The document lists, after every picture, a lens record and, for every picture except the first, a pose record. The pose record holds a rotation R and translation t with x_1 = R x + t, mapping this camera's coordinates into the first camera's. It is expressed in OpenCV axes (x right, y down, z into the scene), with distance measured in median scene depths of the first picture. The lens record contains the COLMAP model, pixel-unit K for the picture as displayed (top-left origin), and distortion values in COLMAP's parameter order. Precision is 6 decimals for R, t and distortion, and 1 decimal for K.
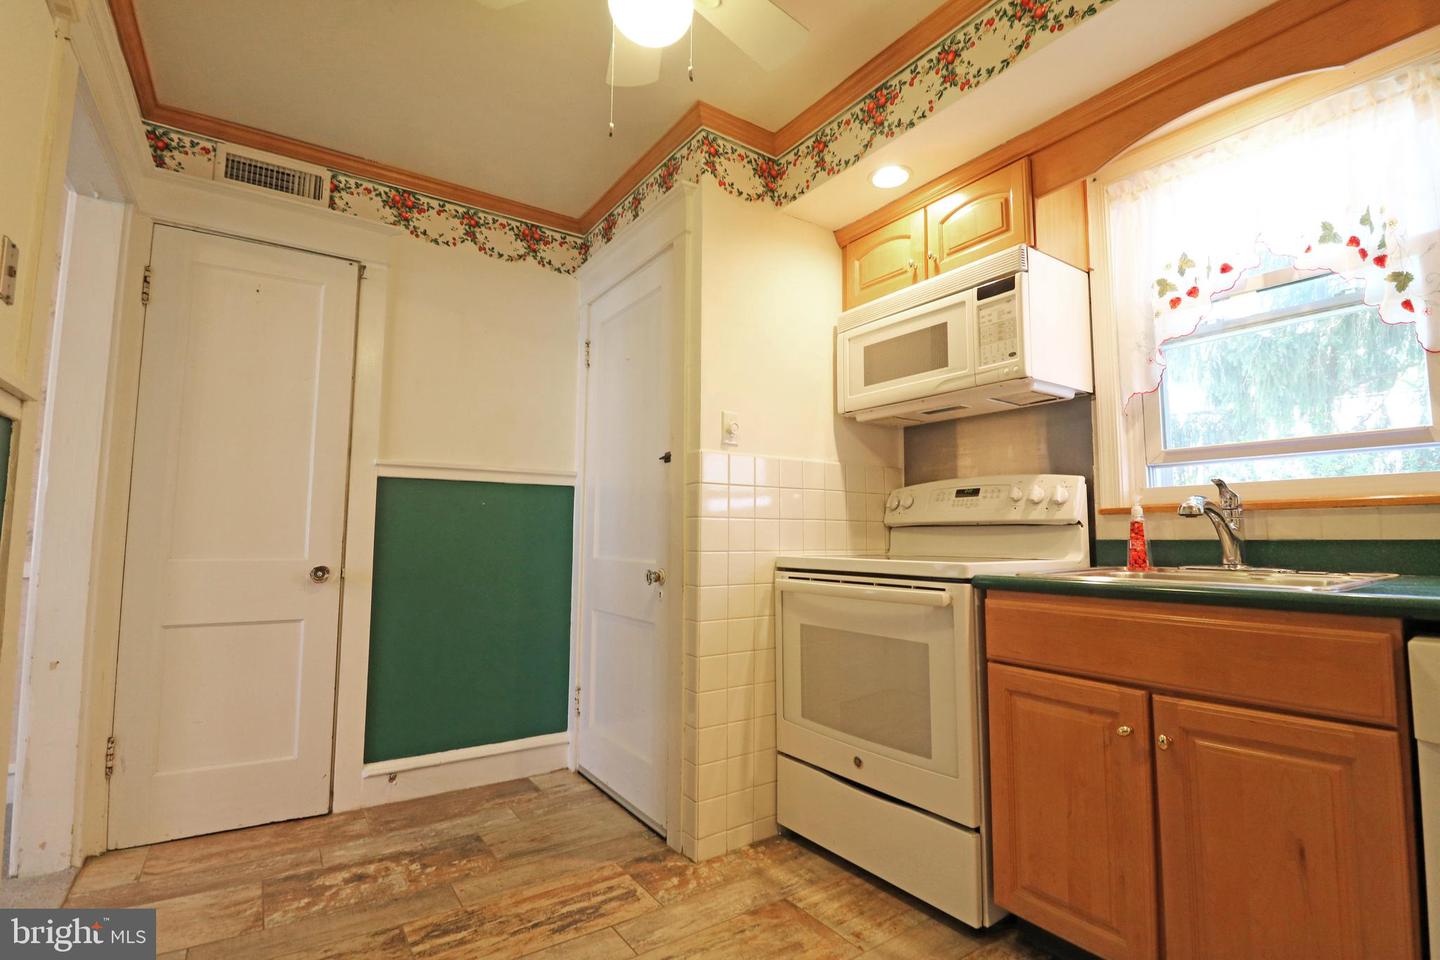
lens RADIAL K [[662.4, 0, 723.4], [0, 662.4, 475.4], [0, 0, 1]] dist [-0.000431, -0.012245]
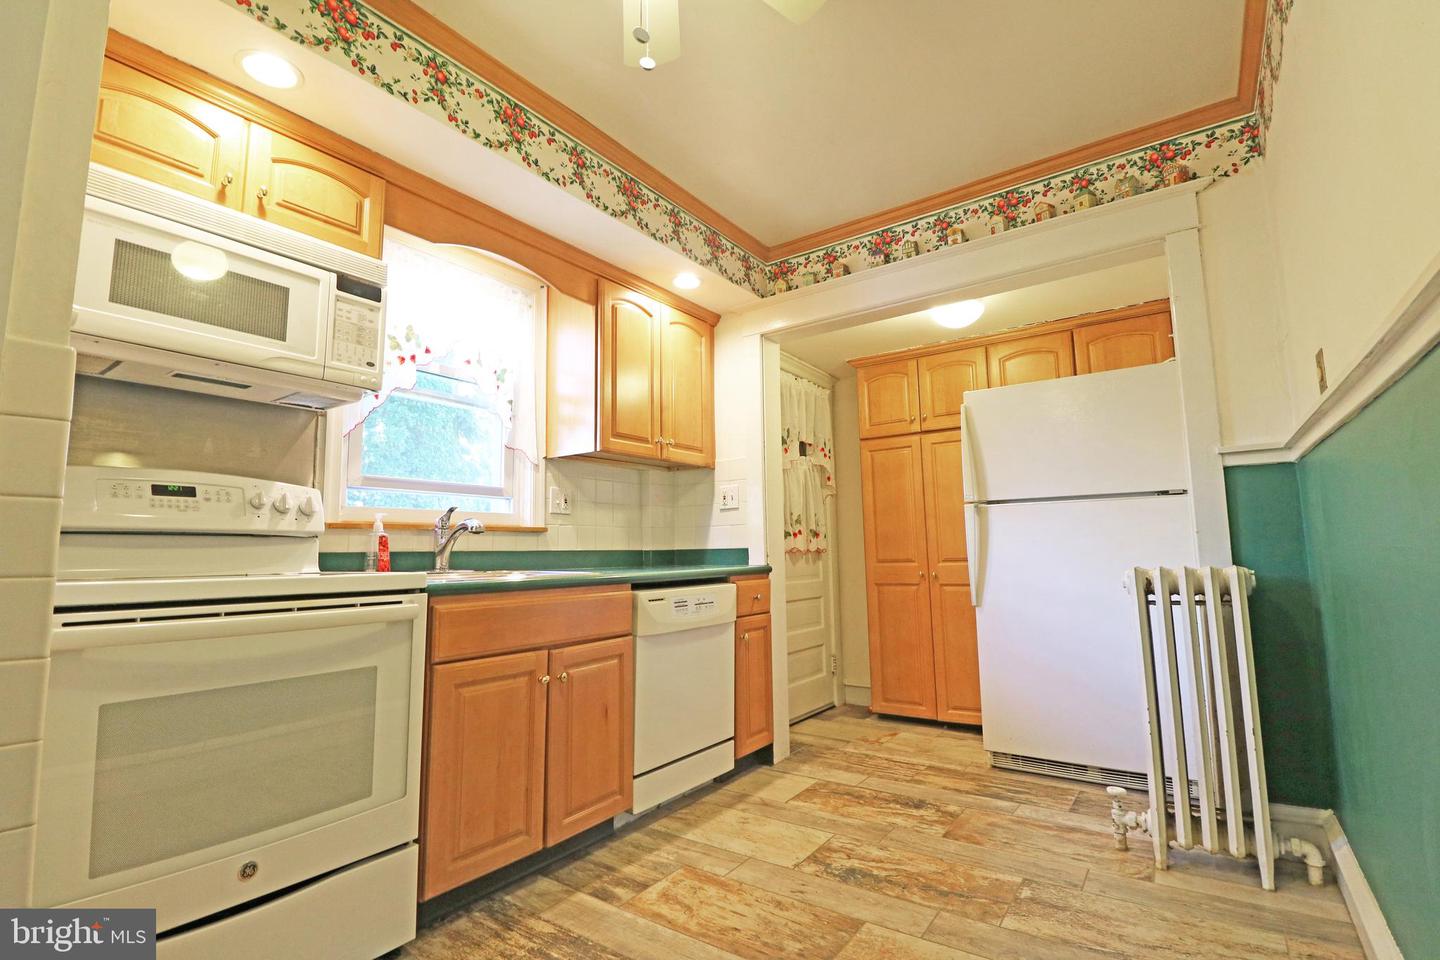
lens RADIAL K [[662.4, 0, 723.4], [0, 662.4, 475.4], [0, 0, 1]] dist [-0.000431, -0.012245]
pose [[-0.337722, 0.113639, 0.934361, -0.659417], [-0.071070, 0.986773, -0.145701, 0.090155], [-0.938559, -0.115612, -0.325178, 0.814332]]
